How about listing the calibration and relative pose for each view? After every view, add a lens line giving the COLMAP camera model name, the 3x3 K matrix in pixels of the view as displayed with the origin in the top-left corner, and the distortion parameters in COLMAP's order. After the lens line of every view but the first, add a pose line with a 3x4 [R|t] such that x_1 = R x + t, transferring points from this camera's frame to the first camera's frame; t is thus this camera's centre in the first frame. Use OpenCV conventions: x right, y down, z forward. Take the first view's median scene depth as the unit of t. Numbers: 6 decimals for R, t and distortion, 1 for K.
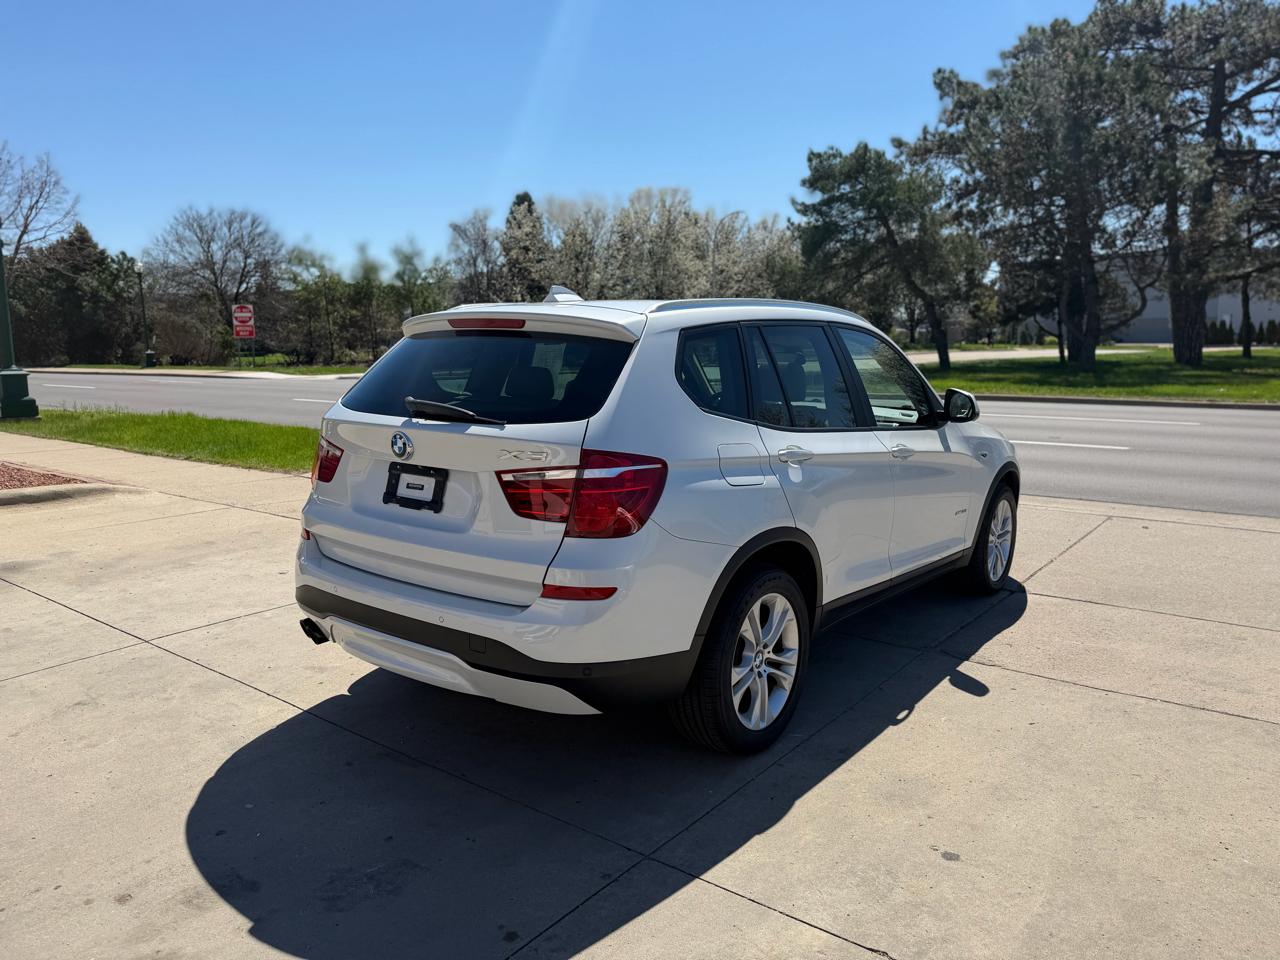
lens RADIAL K [[894.0, 0, 642.4], [0, 894.0, 488.6], [0, 0, 1]] dist [0.008117, -0.012017]
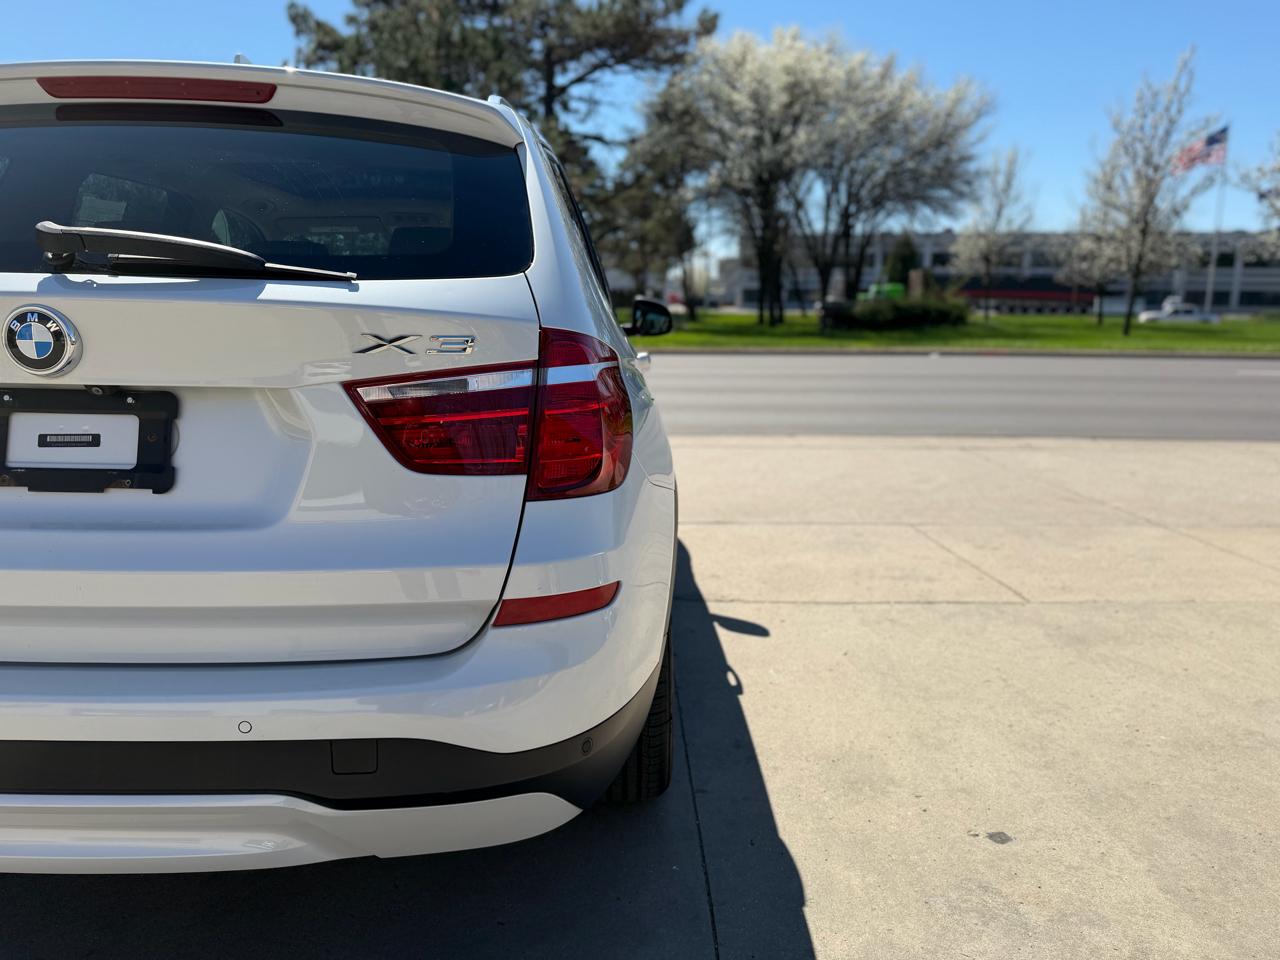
lens RADIAL K [[890.0, 0, 633.6], [0, 890.0, 497.7], [0, 0, 1]] dist [0.014489, -0.029331]
pose [[0.779522, -0.119475, 0.614874, -0.307194], [0.087223, 0.992781, 0.082326, 0.013381], [-0.620272, -0.010543, 0.784316, 0.491826]]
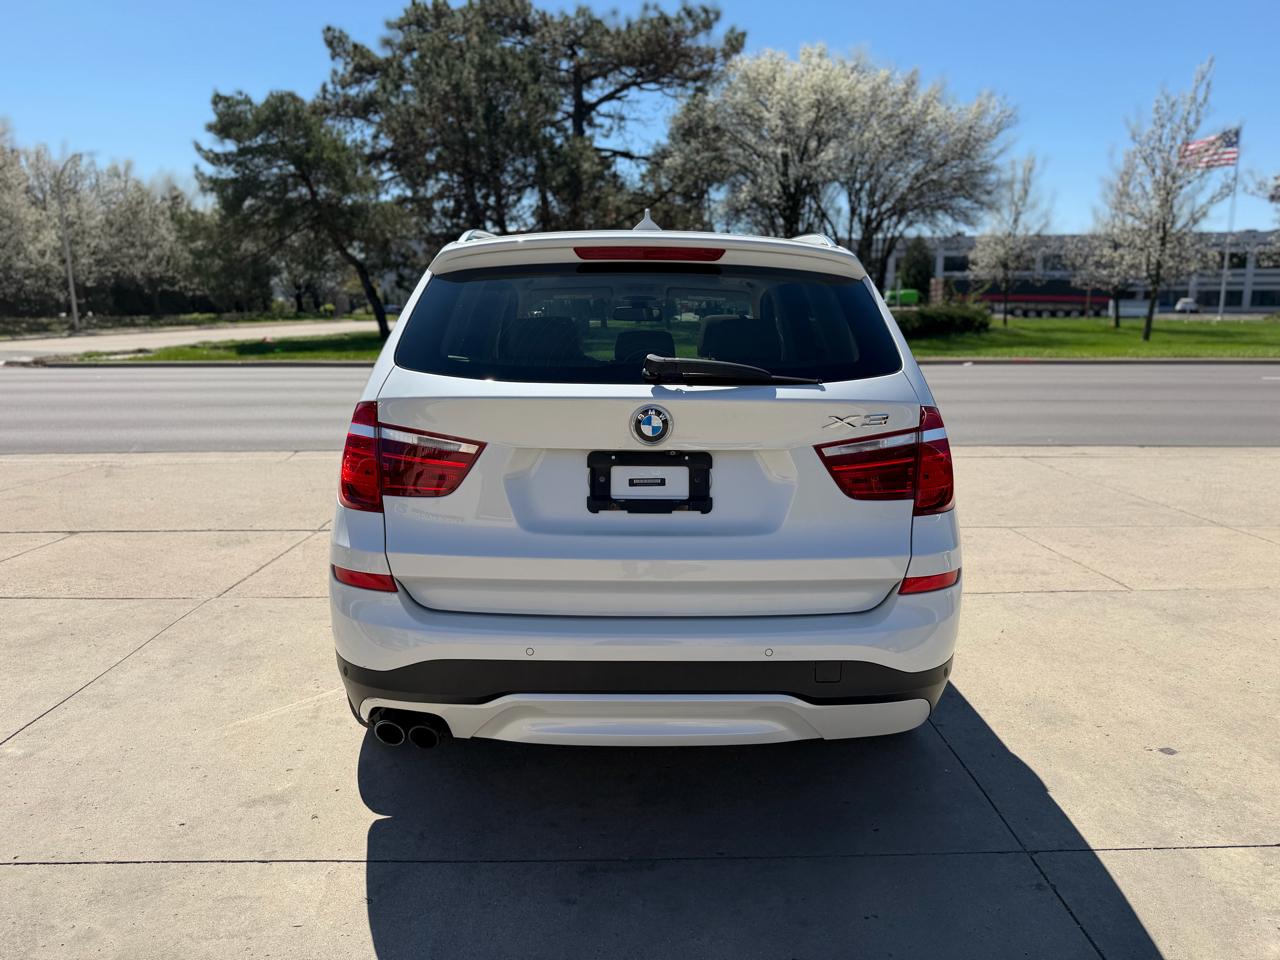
lens RADIAL K [[894.0, 0, 642.4], [0, 894.0, 488.6], [0, 0, 1]] dist [0.008117, -0.012017]
pose [[0.780058, -0.118168, 0.614447, -0.687271], [0.098604, 0.992950, 0.065780, -0.043867], [-0.617889, 0.009275, 0.786211, 0.443487]]
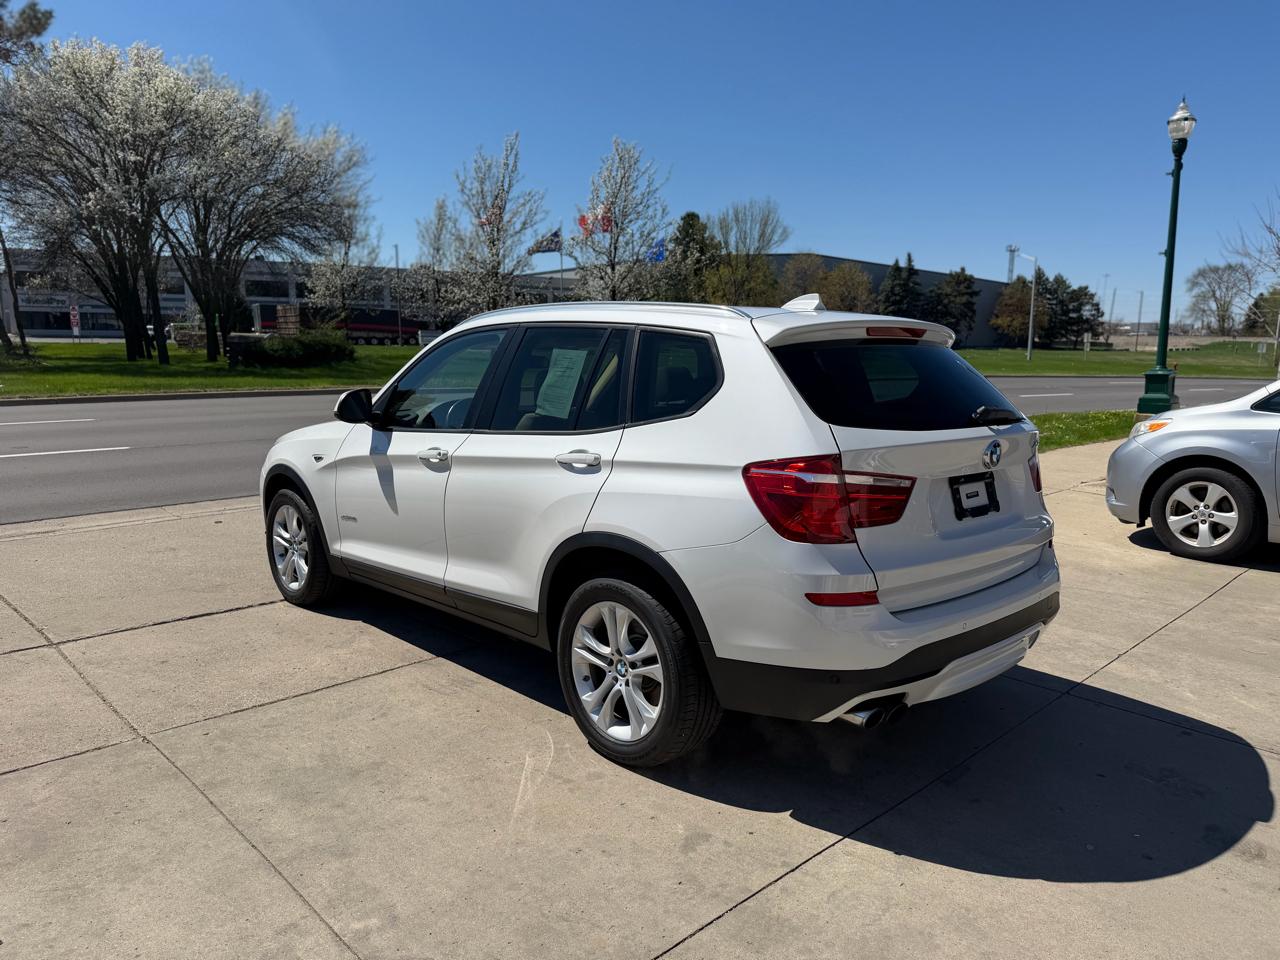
lens RADIAL K [[894.0, 0, 642.4], [0, 894.0, 488.6], [0, 0, 1]] dist [0.008117, -0.012017]
pose [[0.151810, -0.154328, 0.976287, -1.294742], [0.143650, 0.980693, 0.132687, -0.197042], [-0.977915, 0.120100, 0.171049, 1.184039]]
